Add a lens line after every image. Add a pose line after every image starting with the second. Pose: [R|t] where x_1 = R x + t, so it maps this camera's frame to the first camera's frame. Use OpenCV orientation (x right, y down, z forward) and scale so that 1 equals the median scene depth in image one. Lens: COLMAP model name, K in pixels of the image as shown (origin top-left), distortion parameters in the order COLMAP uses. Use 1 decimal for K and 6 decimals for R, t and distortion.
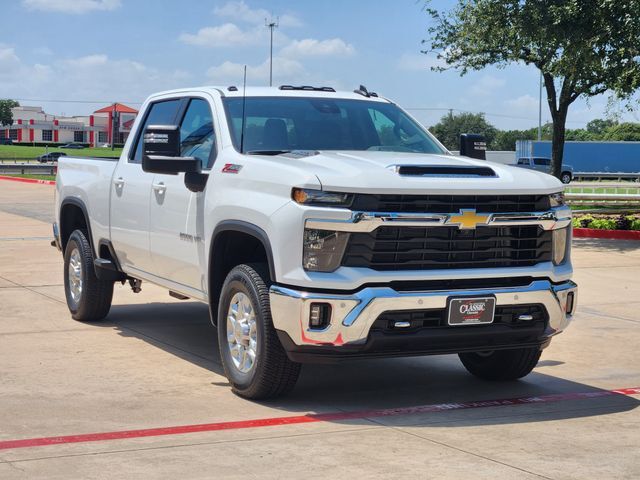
lens RADIAL K [[1750.0, 0, 320.0], [0, 1750.0, 240.0], [0, 0, 1]] dist [-0.078942, -0.246205]
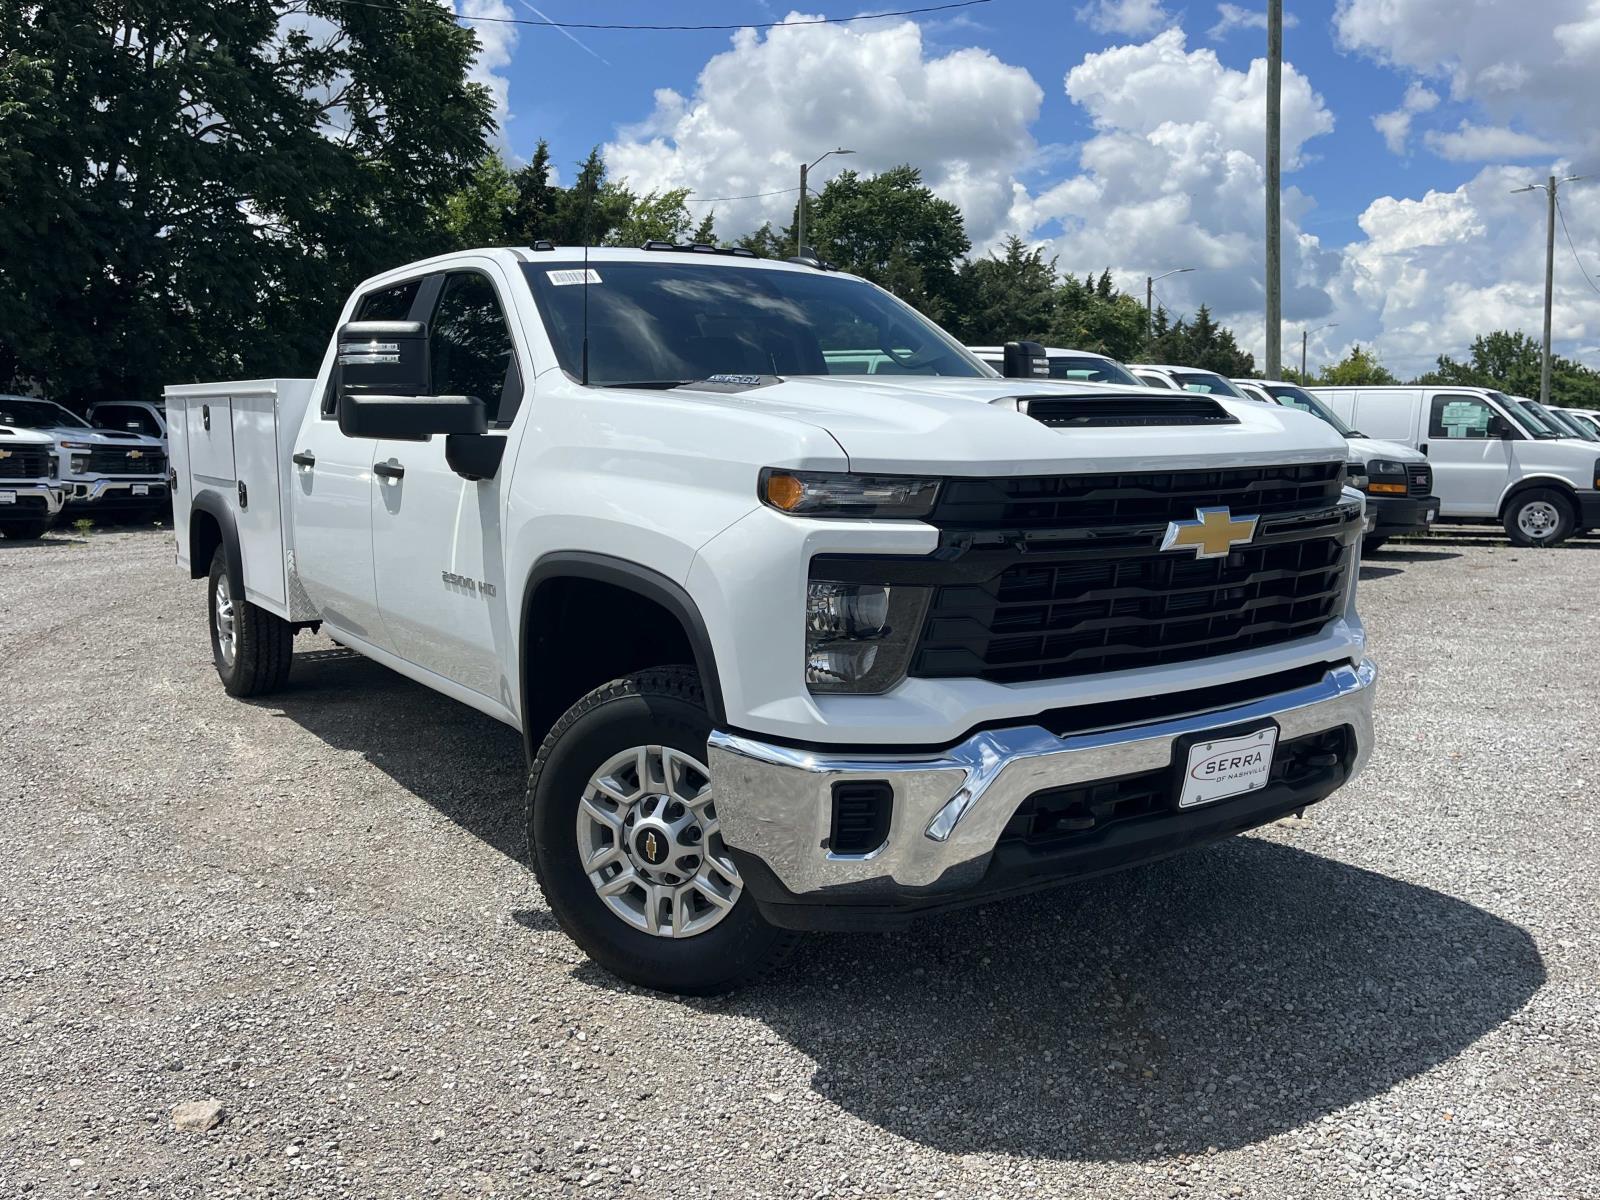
lens RADIAL K [[1665.6, 0, 858.9], [0, 1665.6, 601.0], [0, 0, 1]] dist [0.005068, 0.002727]
pose [[0.983085, -0.051715, 0.175697, -0.058512], [0.039593, 0.996632, 0.071815, -0.026491], [-0.178819, -0.063644, 0.981821, 0.650681]]
